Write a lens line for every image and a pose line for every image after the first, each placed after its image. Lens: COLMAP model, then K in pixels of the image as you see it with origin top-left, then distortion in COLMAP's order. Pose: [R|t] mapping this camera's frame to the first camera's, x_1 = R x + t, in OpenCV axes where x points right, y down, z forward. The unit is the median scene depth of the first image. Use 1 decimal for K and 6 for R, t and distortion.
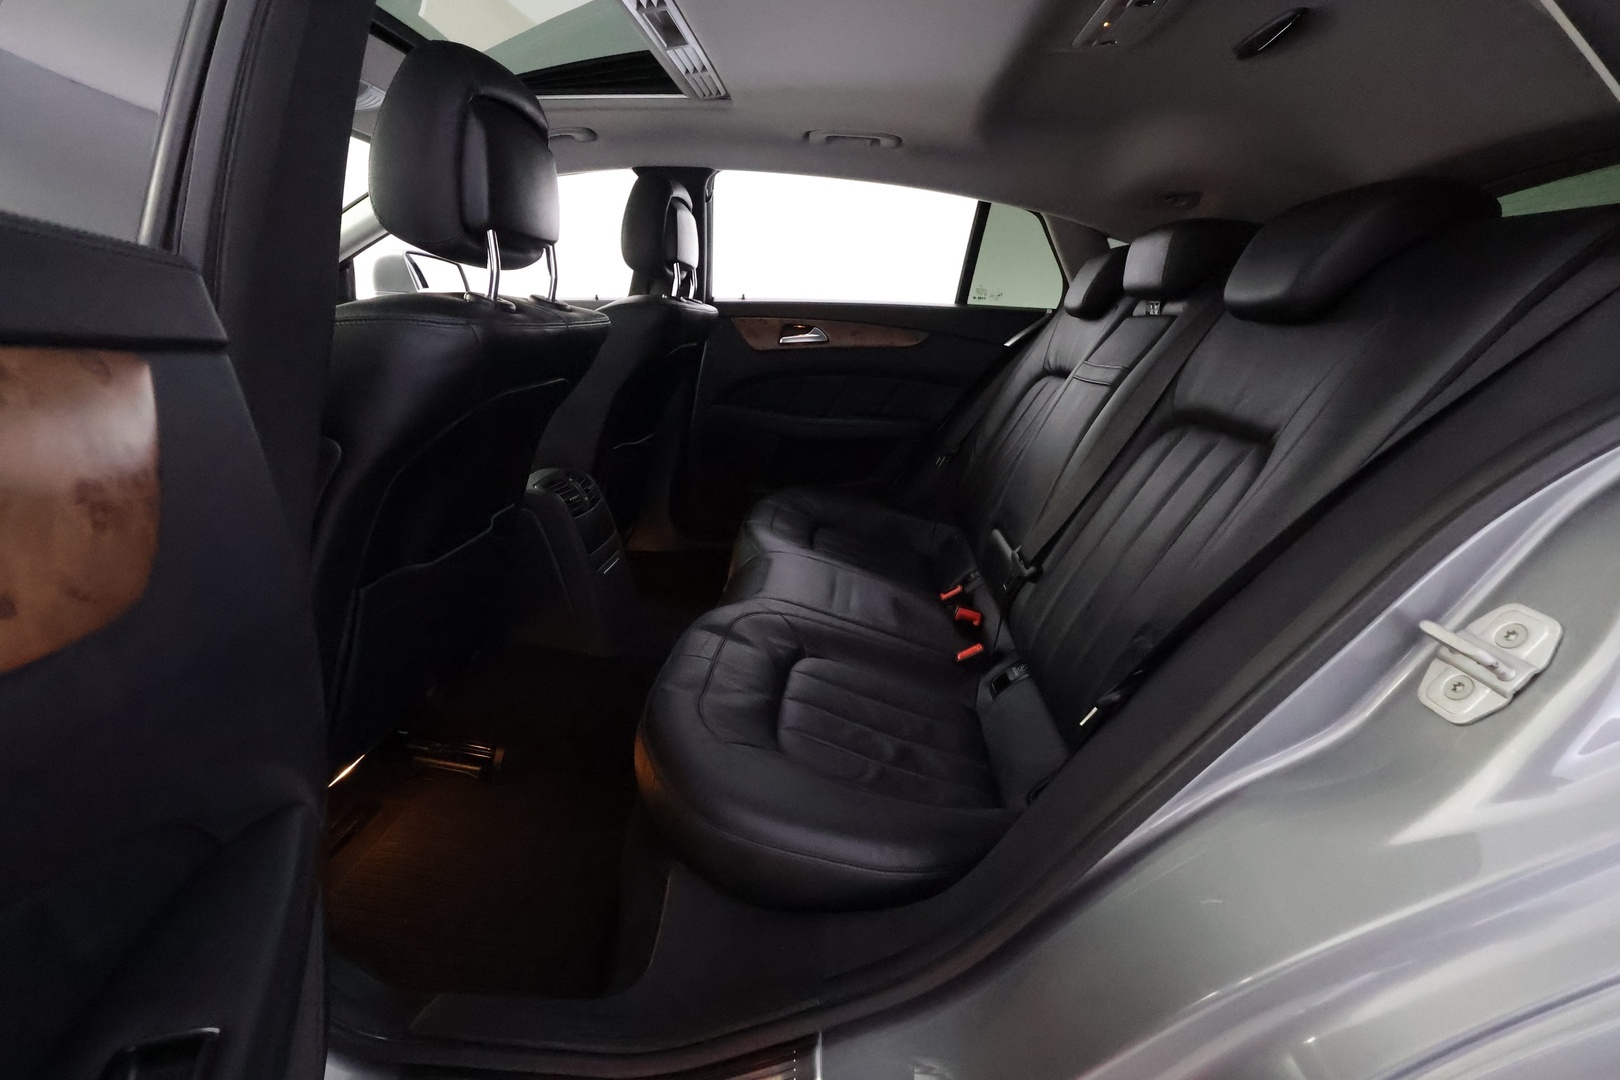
lens RADIAL K [[753.9, 0, 810.0], [0, 753.9, 540.0], [0, 0, 1]] dist [0.000990, -0.000270]
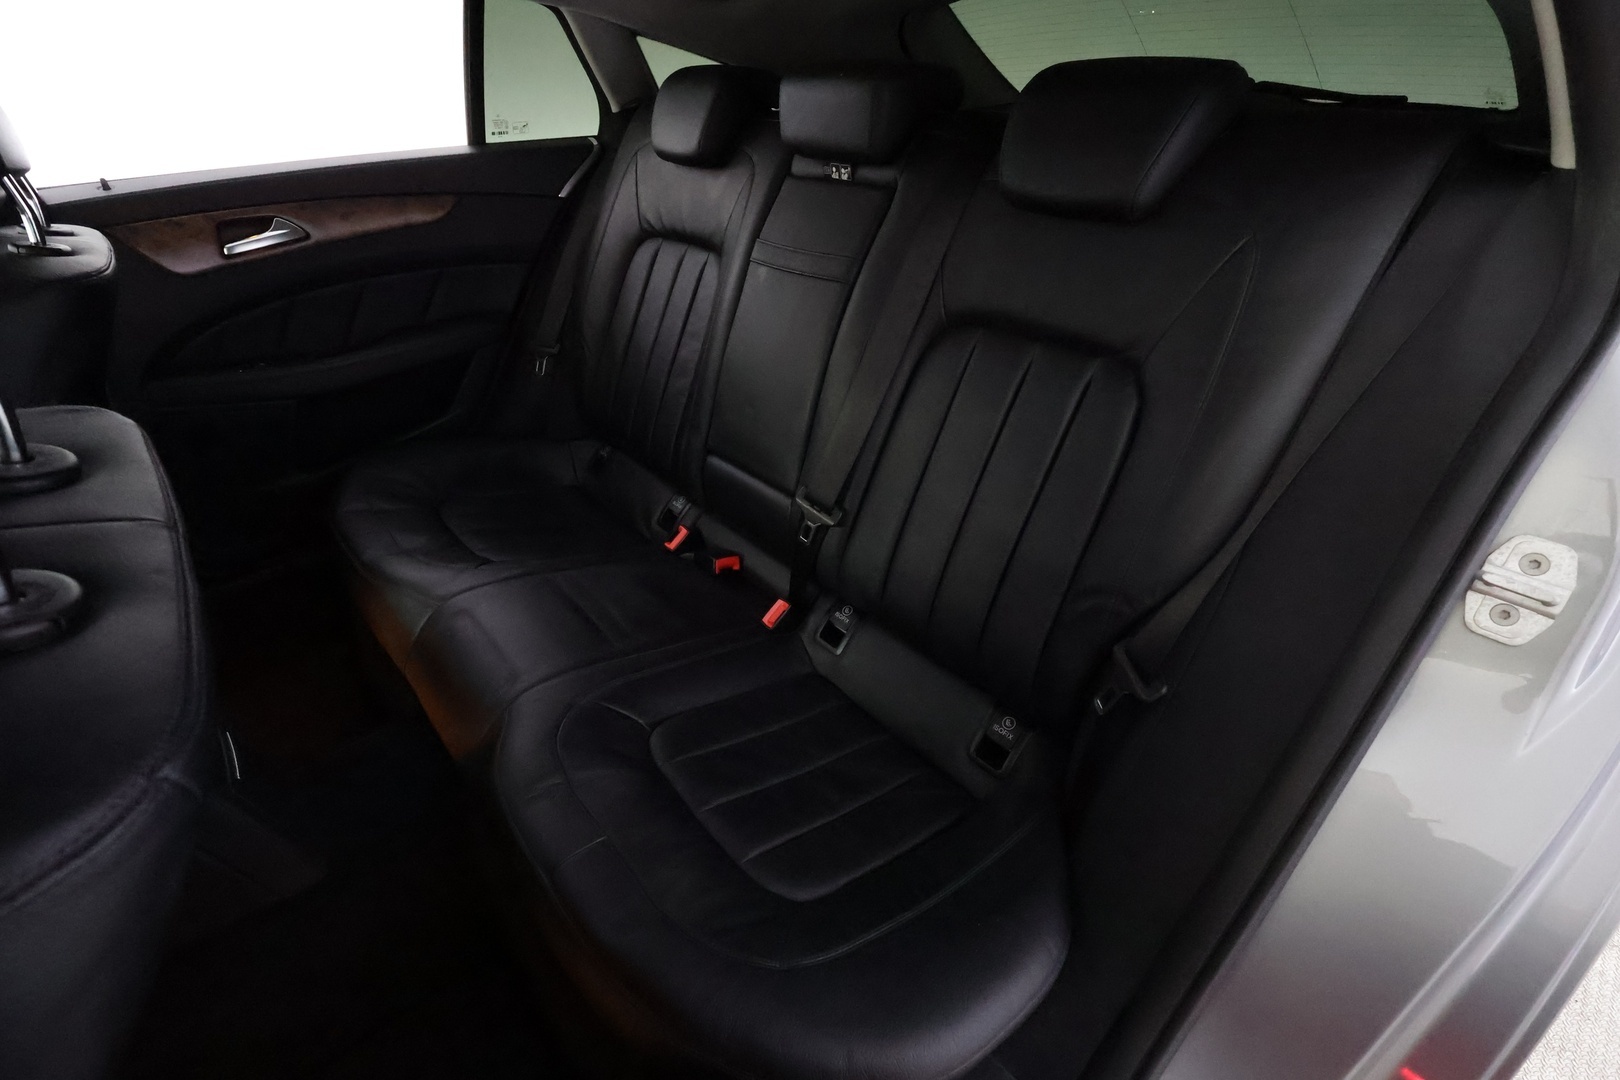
lens RADIAL K [[753.9, 0, 810.0], [0, 753.9, 540.0], [0, 0, 1]] dist [0.000990, -0.000270]
pose [[0.719341, -0.427496, 0.547536, -0.149665], [0.256771, 0.896020, 0.362238, -0.171956], [-0.645458, -0.119982, 0.754313, 0.220888]]
